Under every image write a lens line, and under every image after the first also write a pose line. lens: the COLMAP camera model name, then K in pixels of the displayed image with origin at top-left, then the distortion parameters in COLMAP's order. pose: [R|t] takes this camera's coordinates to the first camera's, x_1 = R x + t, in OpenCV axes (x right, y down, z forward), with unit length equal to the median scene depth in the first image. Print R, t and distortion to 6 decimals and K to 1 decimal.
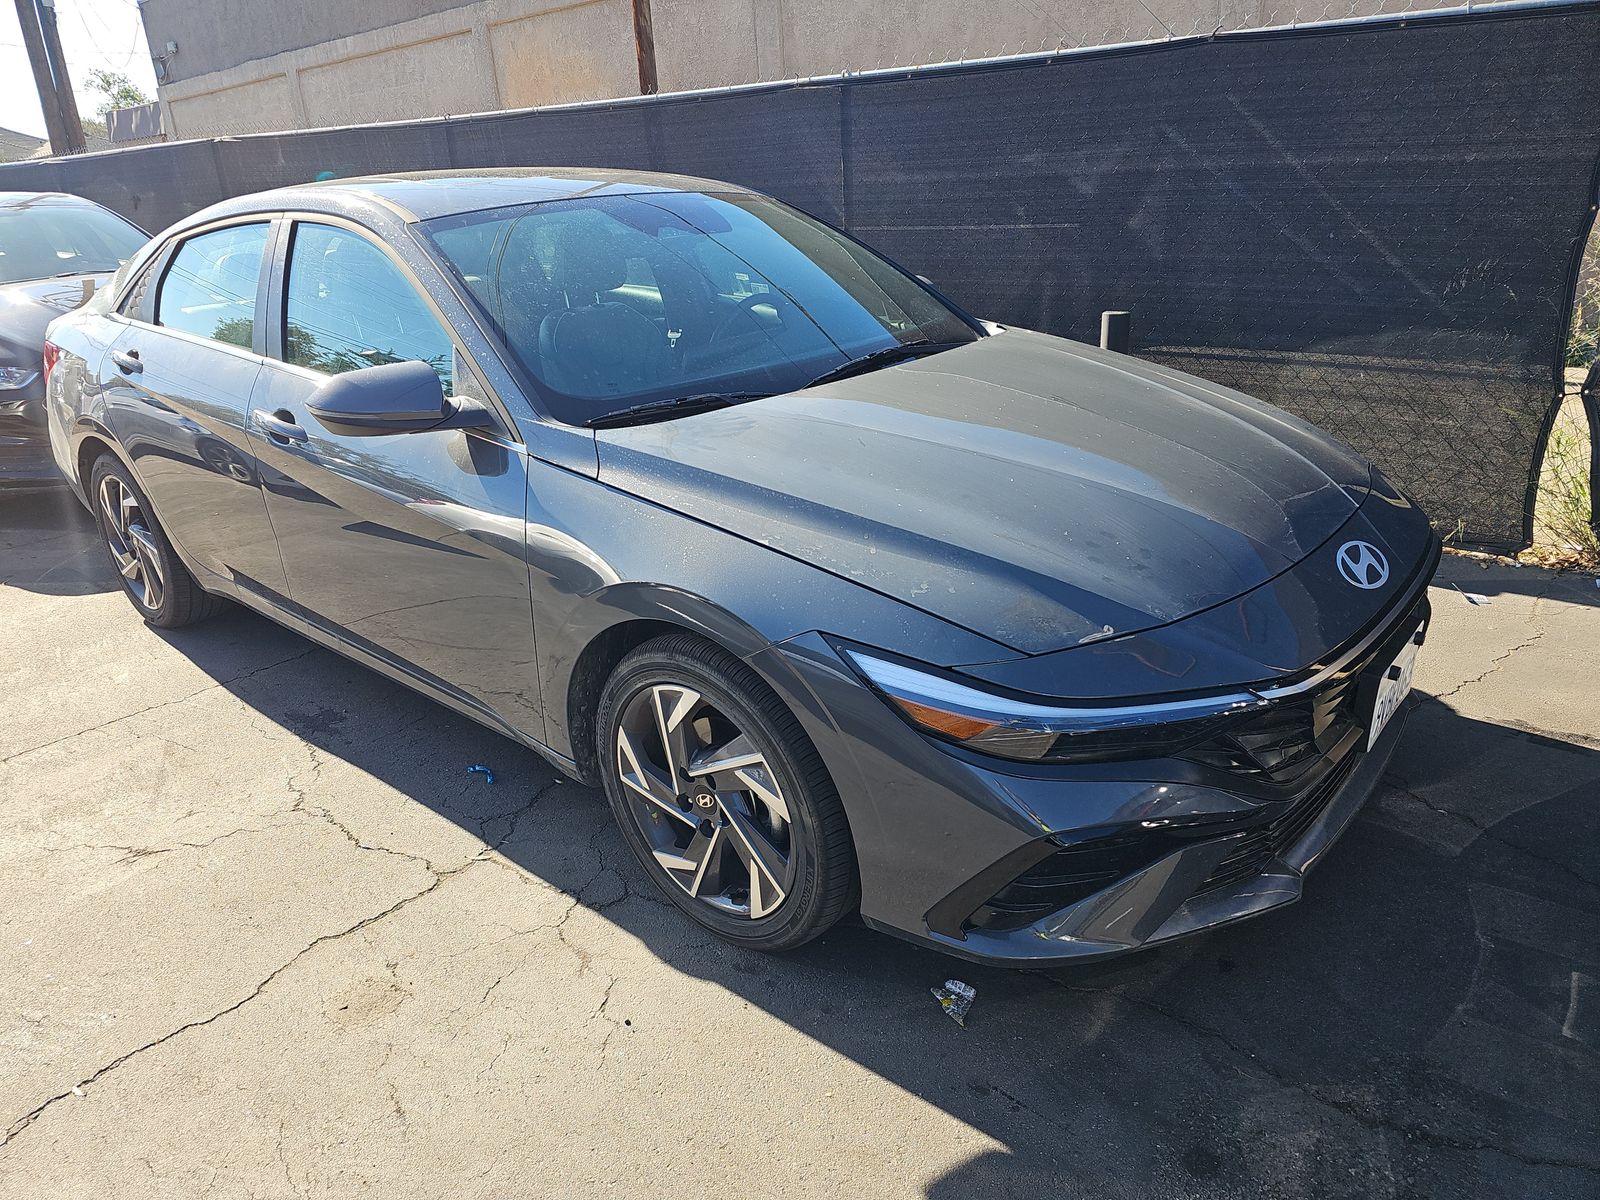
lens RADIAL K [[1039.7, 0, 800.0], [0, 1039.7, 600.0], [0, 0, 1]] dist [0.043436, -0.048963]
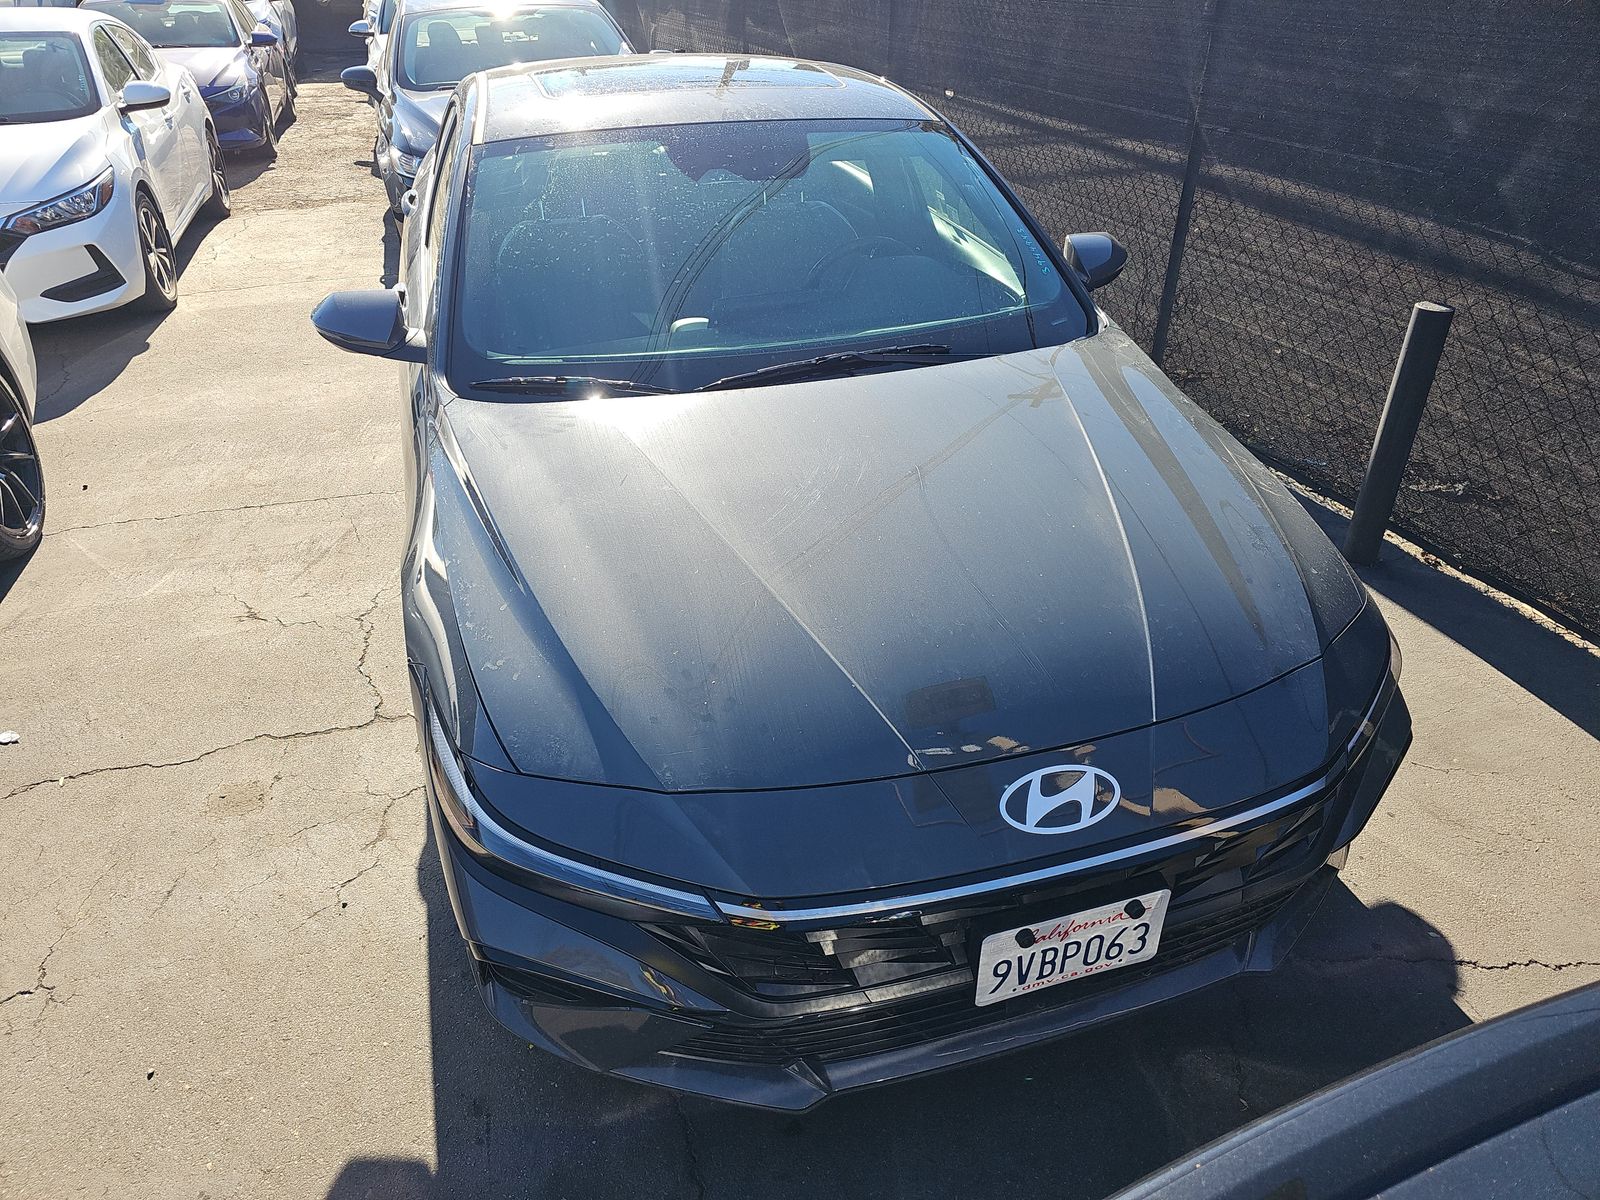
lens RADIAL K [[1039.7, 0, 800.0], [0, 1039.7, 600.0], [0, 0, 1]] dist [0.043436, -0.048963]
pose [[0.848859, 0.314301, -0.425033, 0.584602], [-0.233207, 0.944229, 0.232480, -0.280298], [0.474397, -0.098222, 0.874814, 0.203180]]
